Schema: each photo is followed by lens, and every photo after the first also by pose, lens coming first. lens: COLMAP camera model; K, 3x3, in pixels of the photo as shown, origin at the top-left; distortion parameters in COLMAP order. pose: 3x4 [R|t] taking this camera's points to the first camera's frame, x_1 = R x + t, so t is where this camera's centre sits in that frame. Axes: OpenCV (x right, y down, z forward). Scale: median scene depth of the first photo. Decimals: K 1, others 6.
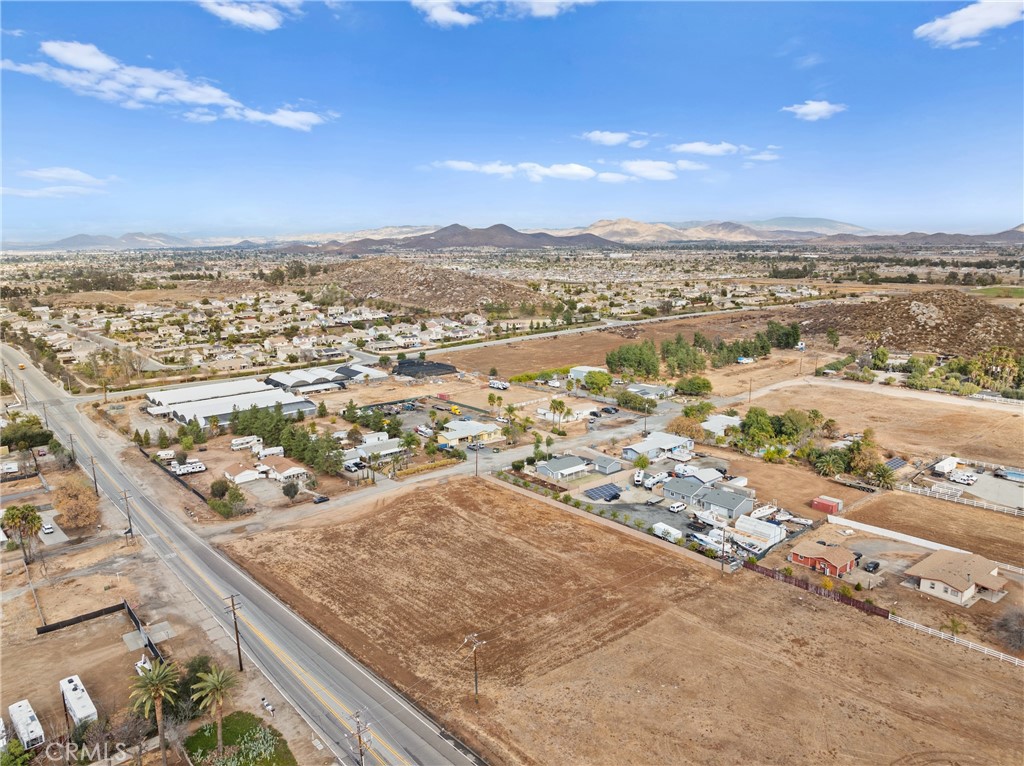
lens RADIAL K [[719.3, 0, 520.0], [0, 719.3, 384.8], [0, 0, 1]] dist [-0.038976, 0.002248]
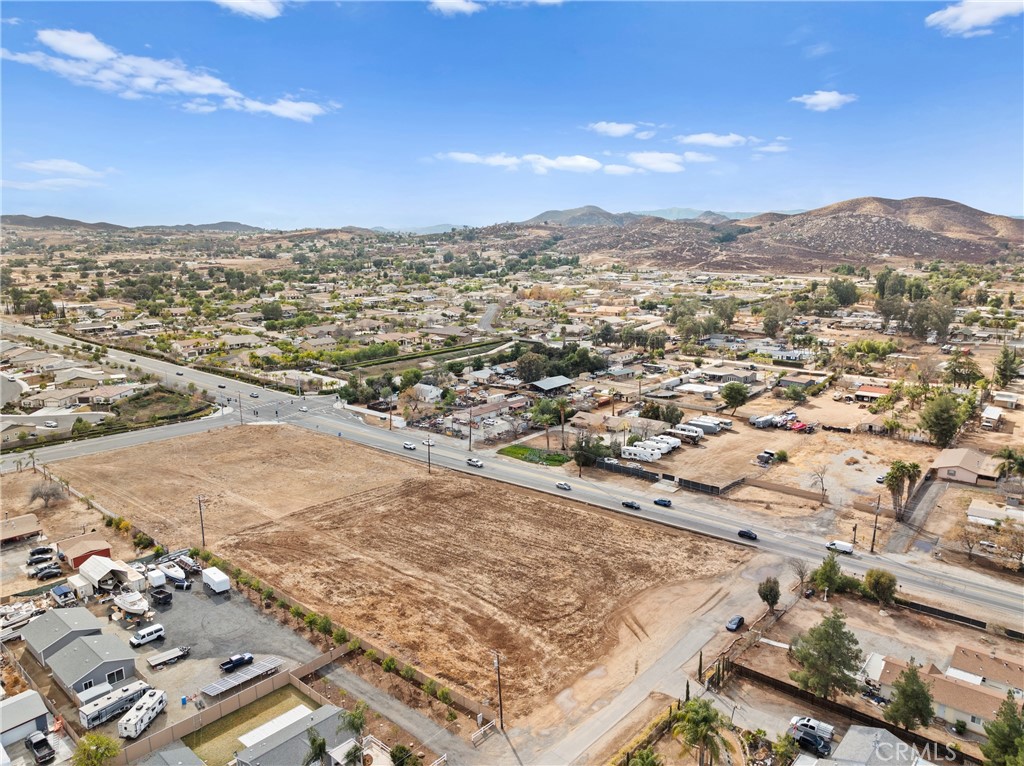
lens RADIAL K [[719.3, 0, 520.8], [0, 719.3, 383.2], [0, 0, 1]] dist [-0.038976, 0.002248]
pose [[-0.988215, 0.051433, -0.144175, -0.021505], [-0.009191, 0.920228, 0.391275, -0.260920], [0.152798, 0.387988, -0.908910, 1.443875]]
